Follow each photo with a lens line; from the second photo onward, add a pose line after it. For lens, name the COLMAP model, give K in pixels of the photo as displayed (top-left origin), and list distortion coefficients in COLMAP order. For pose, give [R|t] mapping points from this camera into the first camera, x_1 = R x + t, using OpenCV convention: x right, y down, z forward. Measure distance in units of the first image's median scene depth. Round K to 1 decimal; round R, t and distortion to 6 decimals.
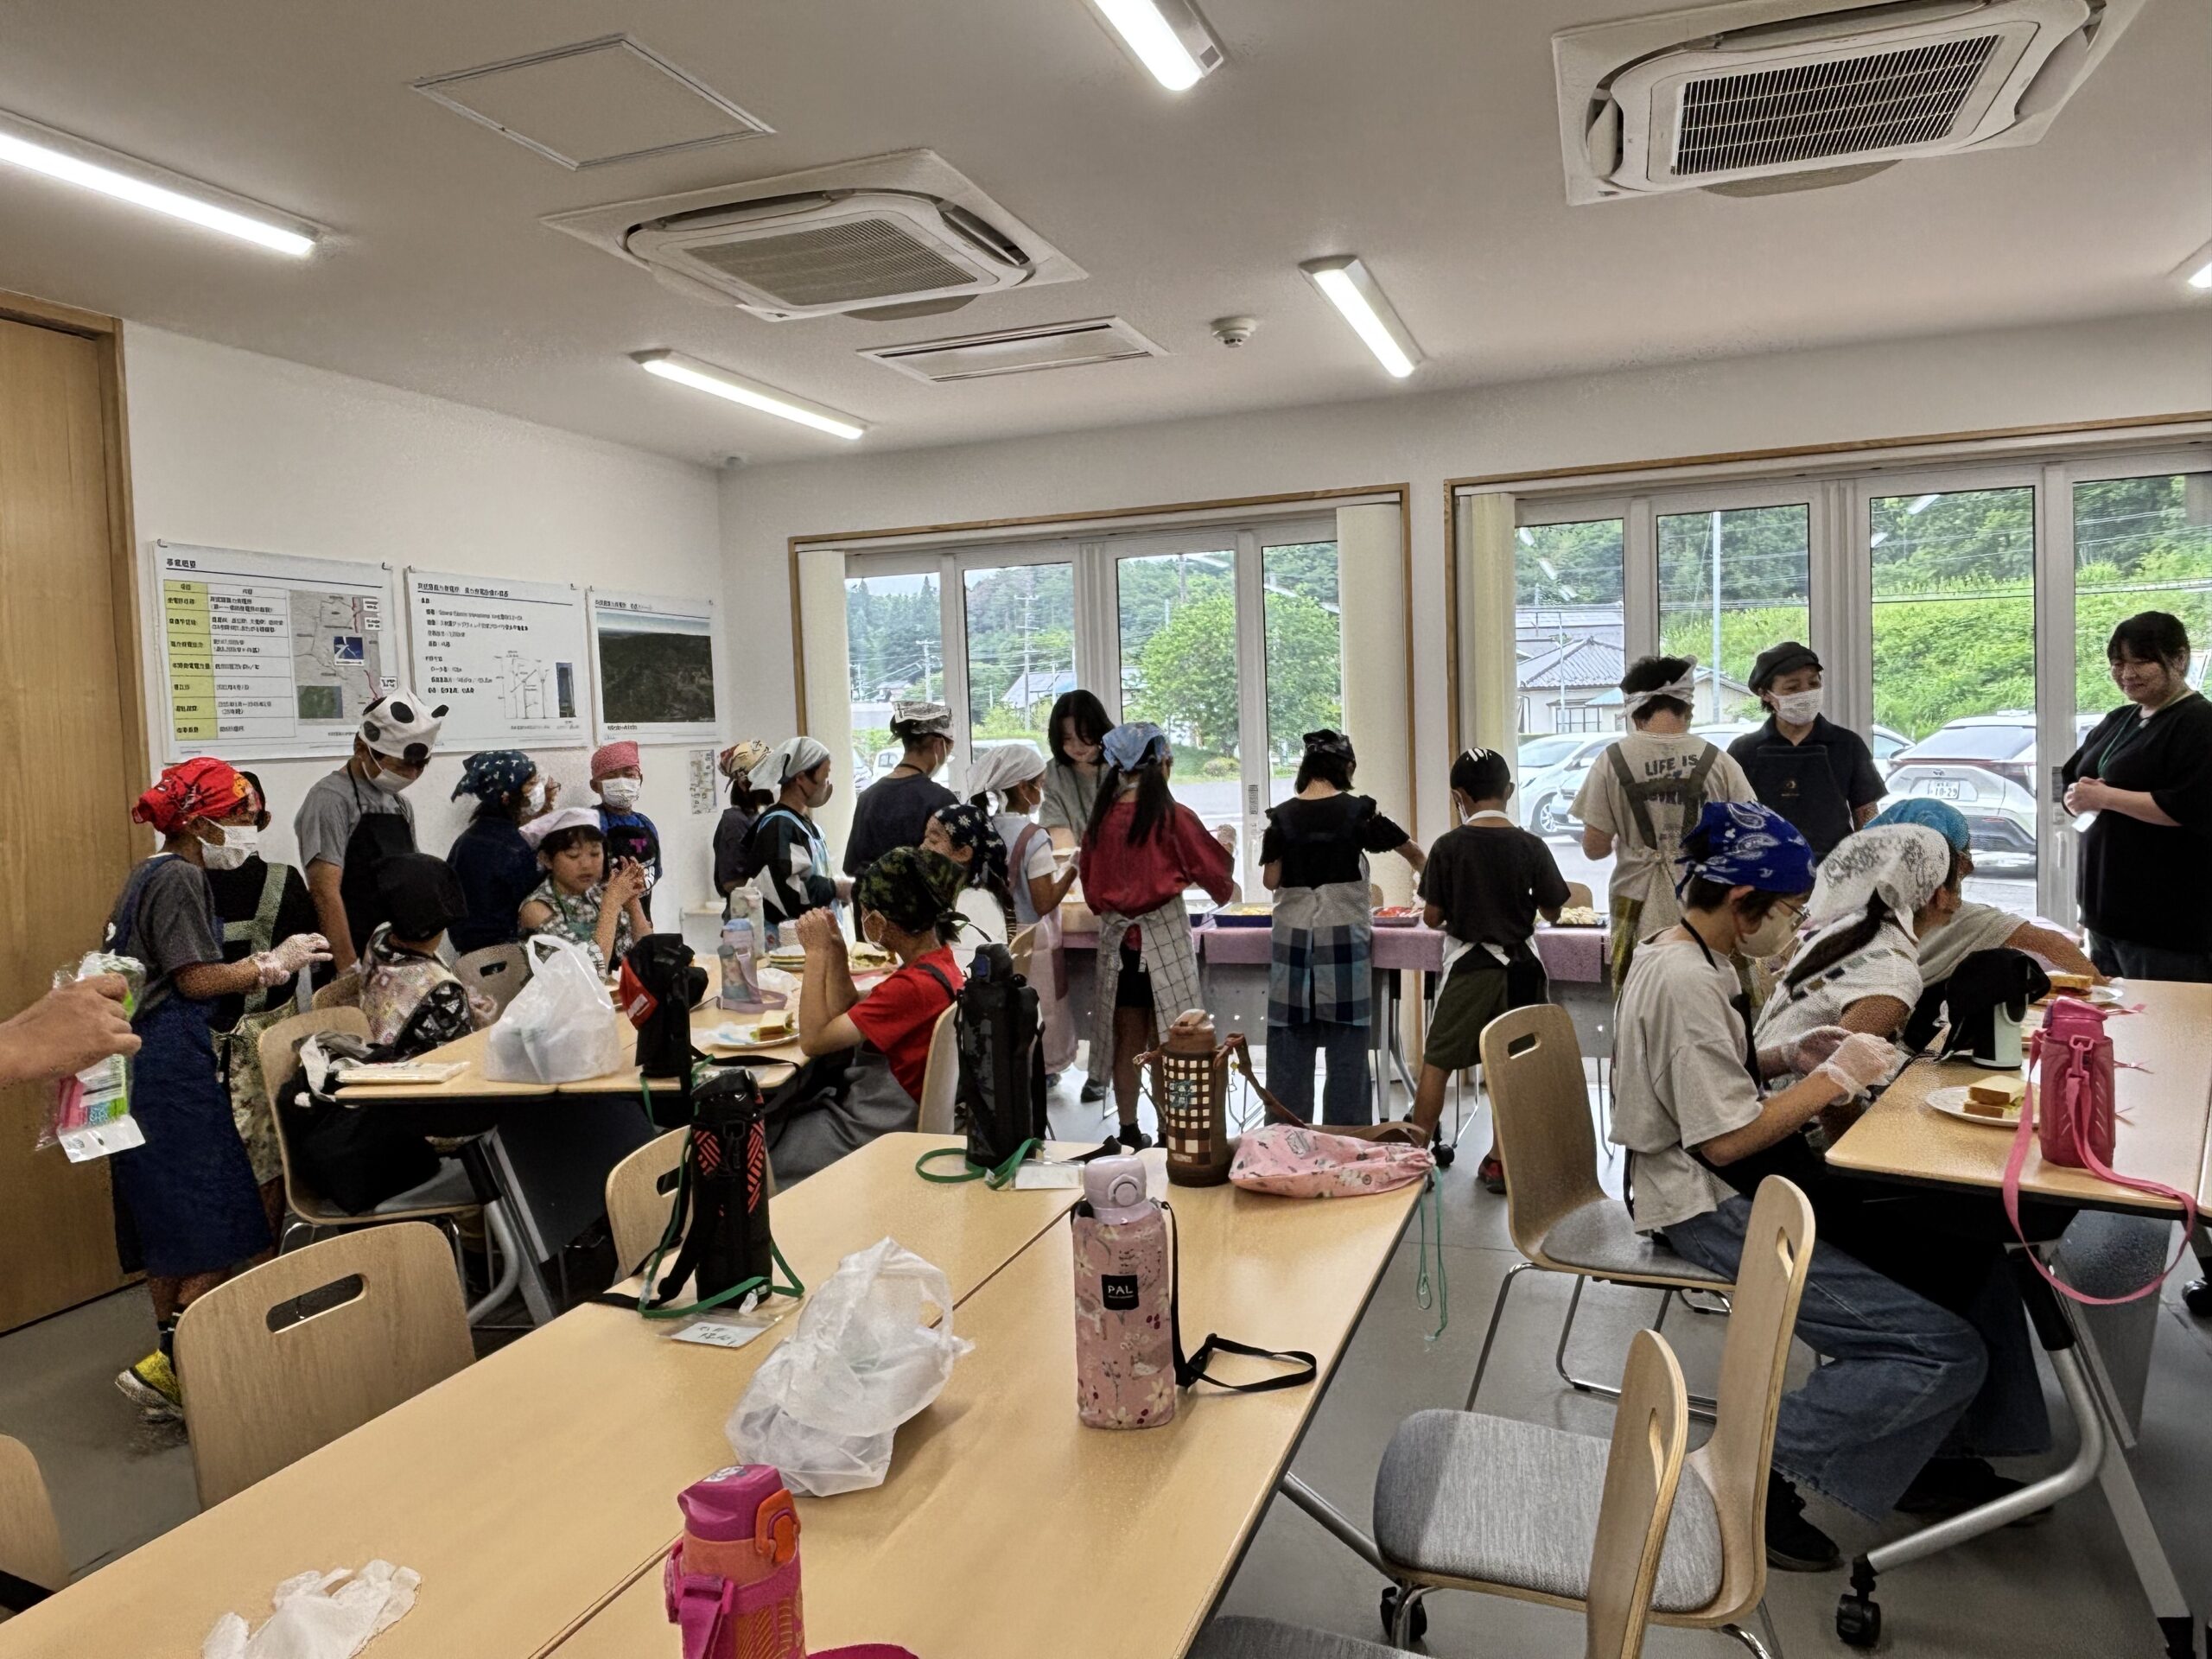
lens RADIAL K [[1552.6, 0, 1086.1], [0, 1552.6, 818.5], [0, 0, 1]] dist [0.026948, -0.018041]
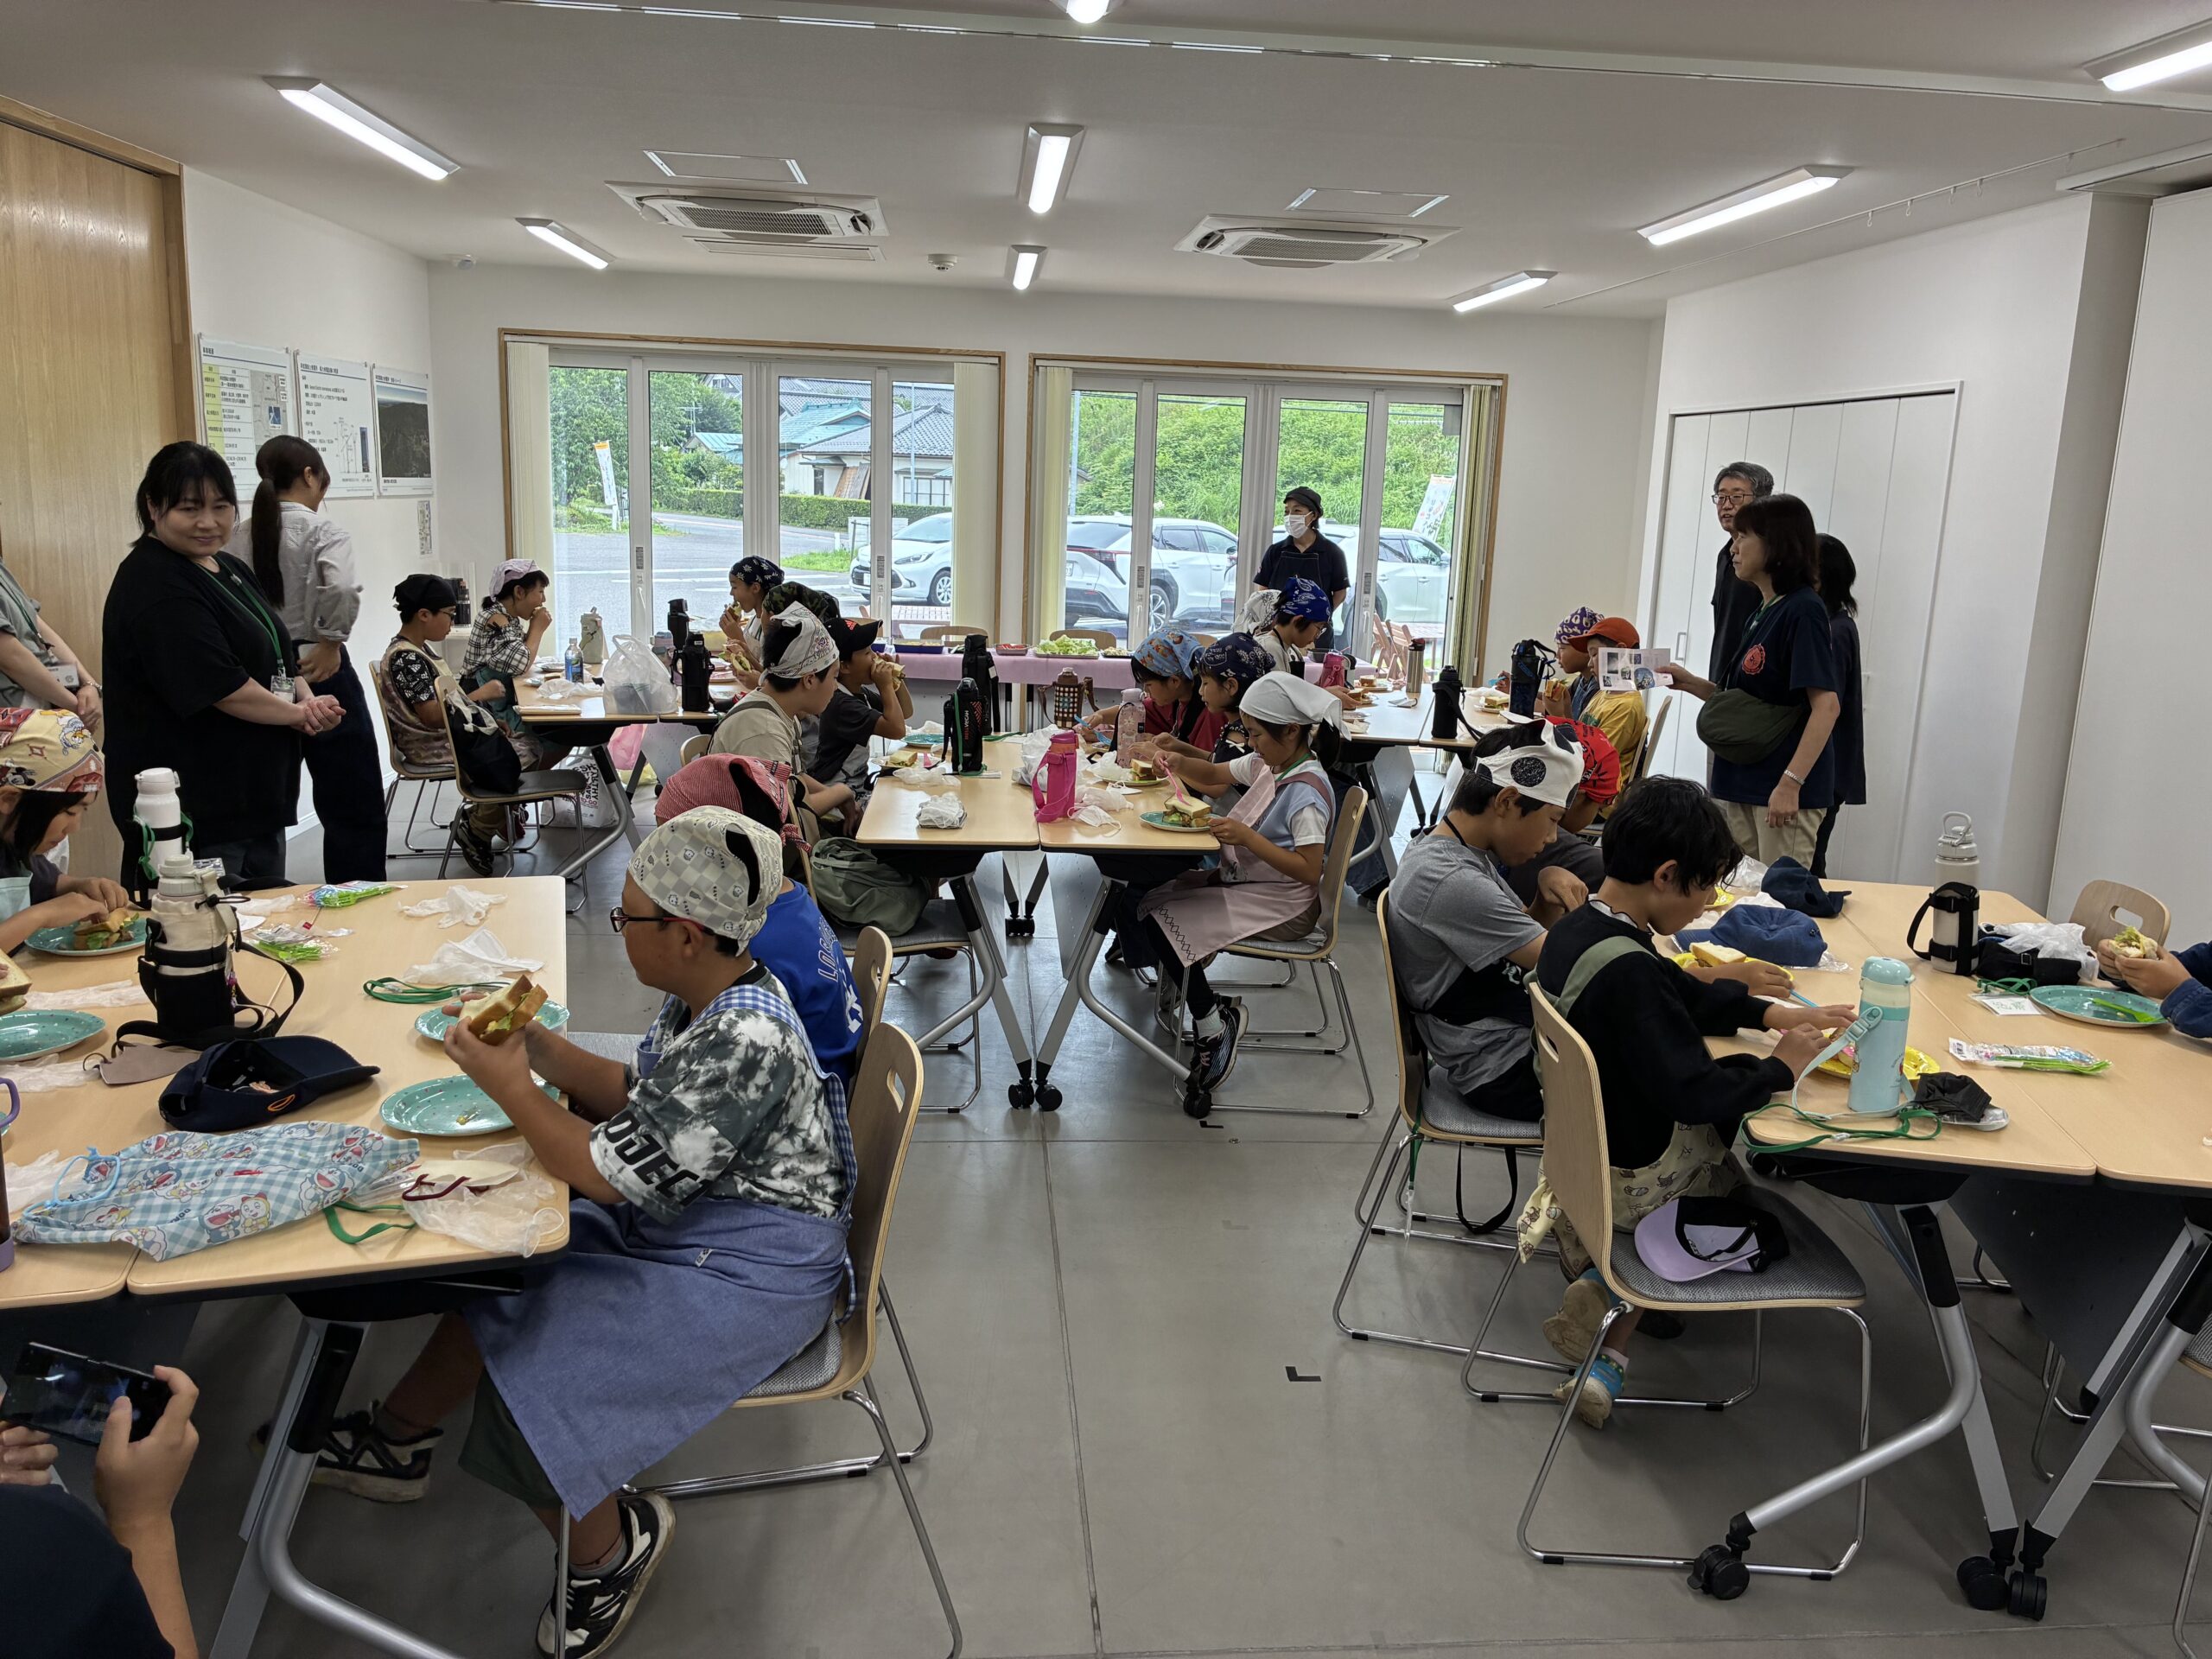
lens RADIAL K [[1696.3, 0, 1120.1], [0, 1696.3, 846.6], [0, 0, 1]] dist [0.022542, -0.022563]
pose [[0.905253, -0.018808, 0.424457, -0.413935], [-0.046005, 0.988807, 0.141931, 0.011673], [-0.422376, -0.148010, 0.894255, -0.583362]]
